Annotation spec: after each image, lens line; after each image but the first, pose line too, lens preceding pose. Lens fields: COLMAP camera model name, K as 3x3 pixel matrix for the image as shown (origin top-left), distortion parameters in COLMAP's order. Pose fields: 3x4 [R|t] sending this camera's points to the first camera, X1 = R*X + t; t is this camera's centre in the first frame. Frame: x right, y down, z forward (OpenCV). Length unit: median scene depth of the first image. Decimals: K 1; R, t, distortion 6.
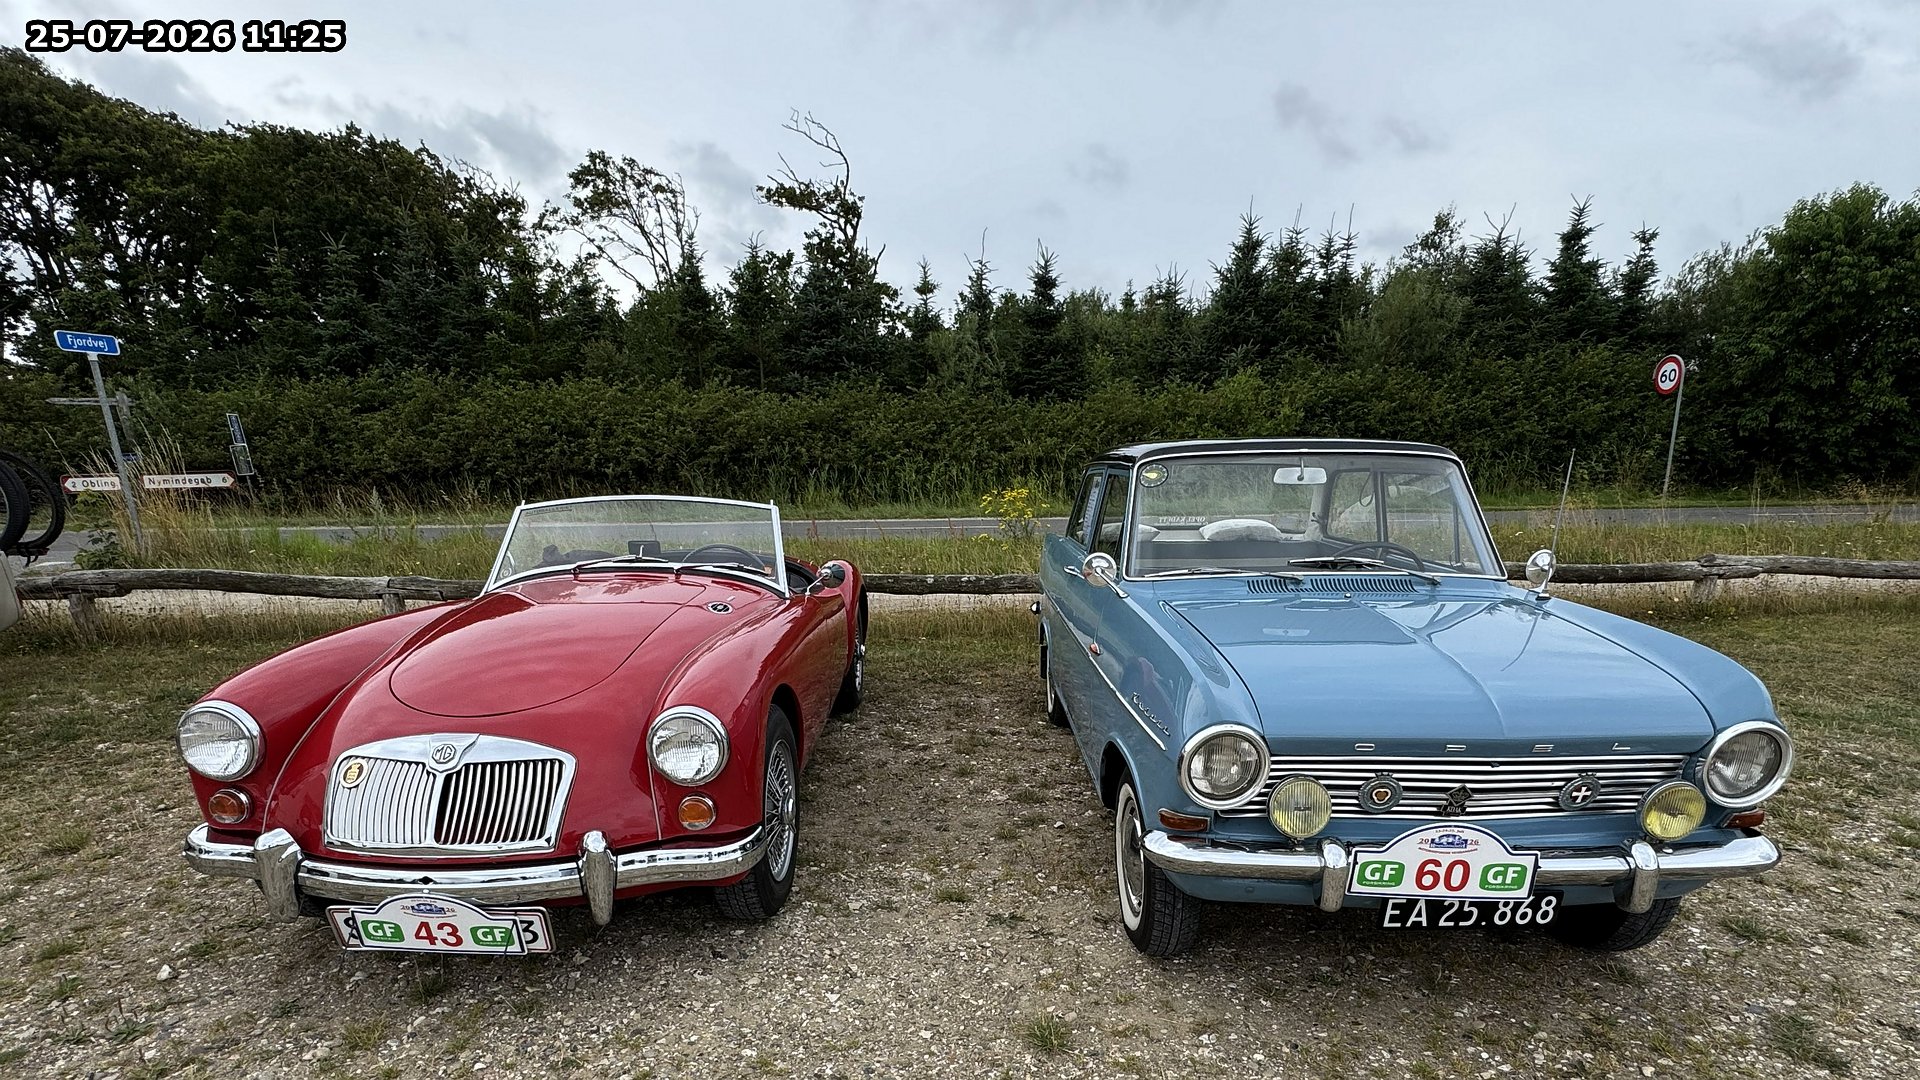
lens RADIAL K [[947.6, 0, 958.1], [0, 947.6, 735.3], [0, 0, 1]] dist [0.013744, -0.014834]
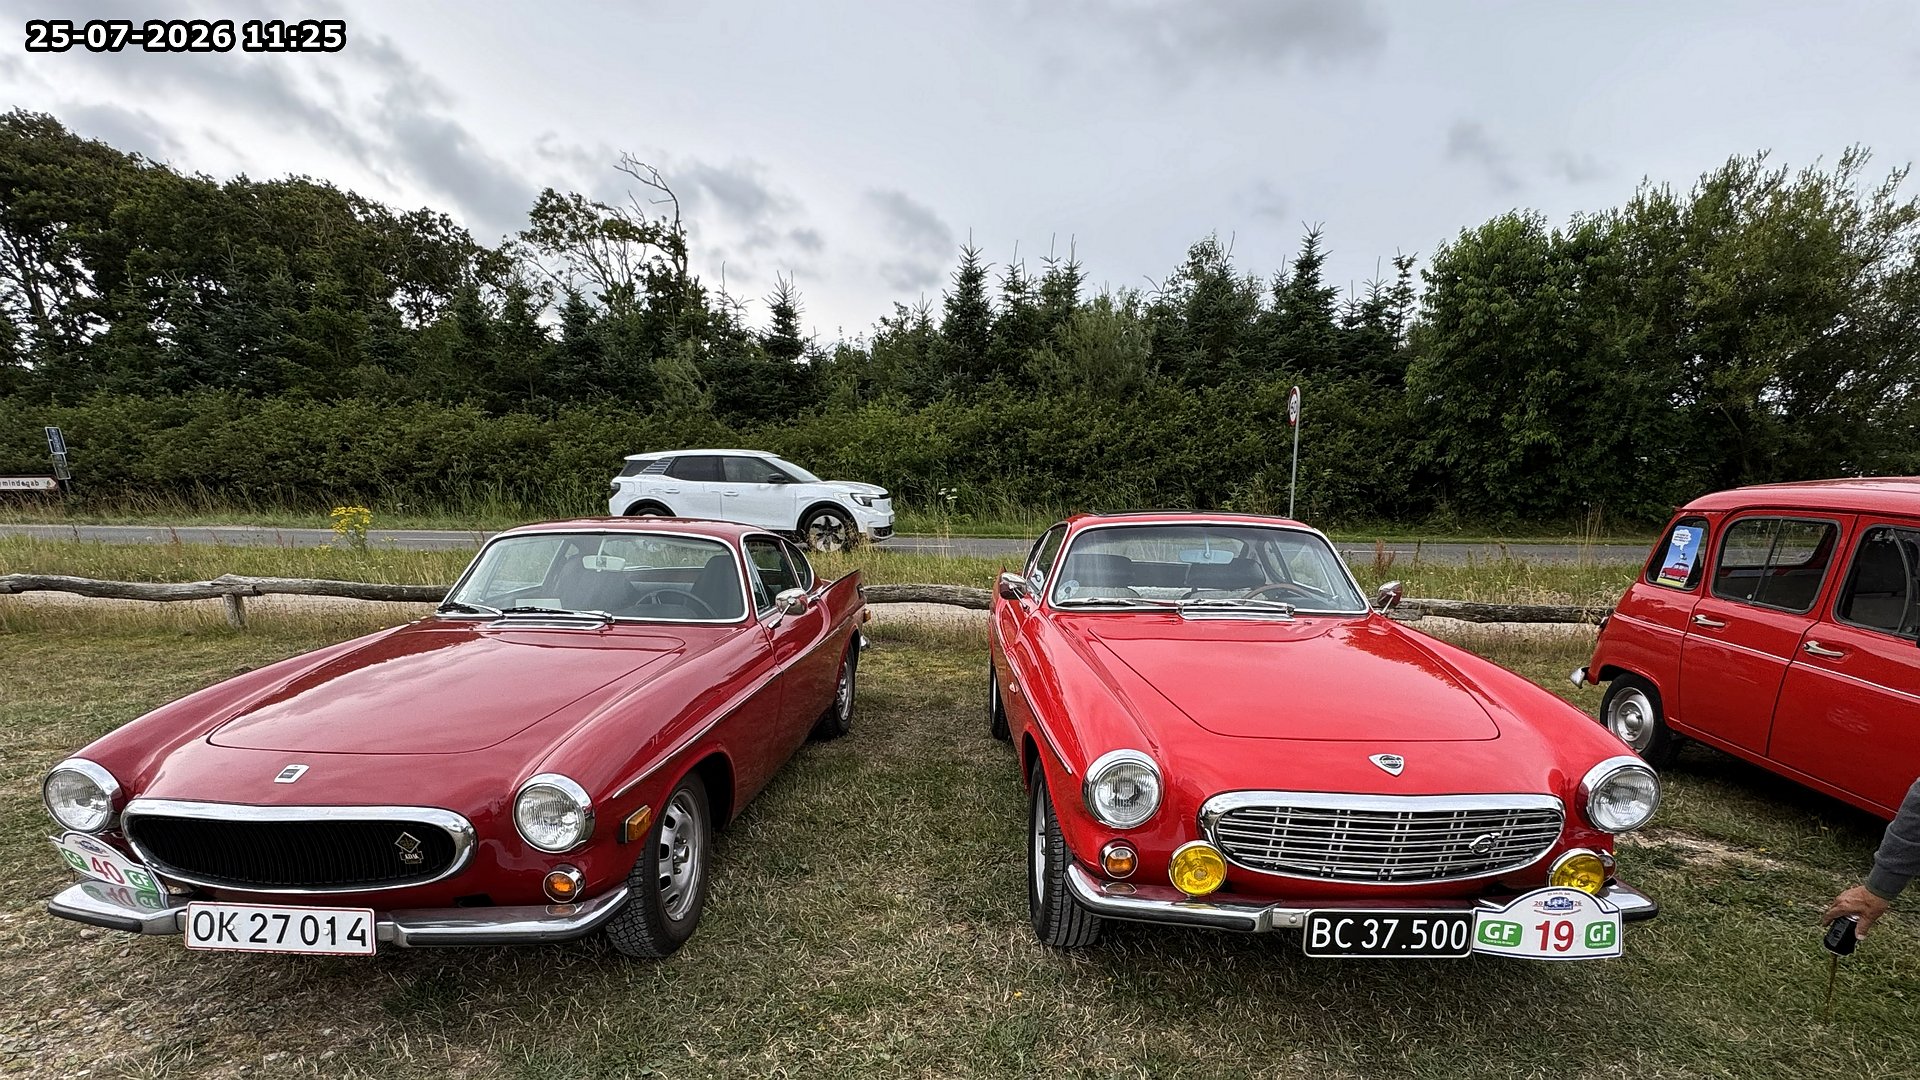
lens RADIAL K [[977.4, 0, 957.9], [0, 977.4, 729.5], [0, 0, 1]] dist [-0.016565, 0.014213]
pose [[0.989957, 0.053436, -0.130884, 0.412328], [-0.056861, 0.998127, -0.022574, -0.002784], [0.129433, 0.029789, 0.991141, -0.026244]]
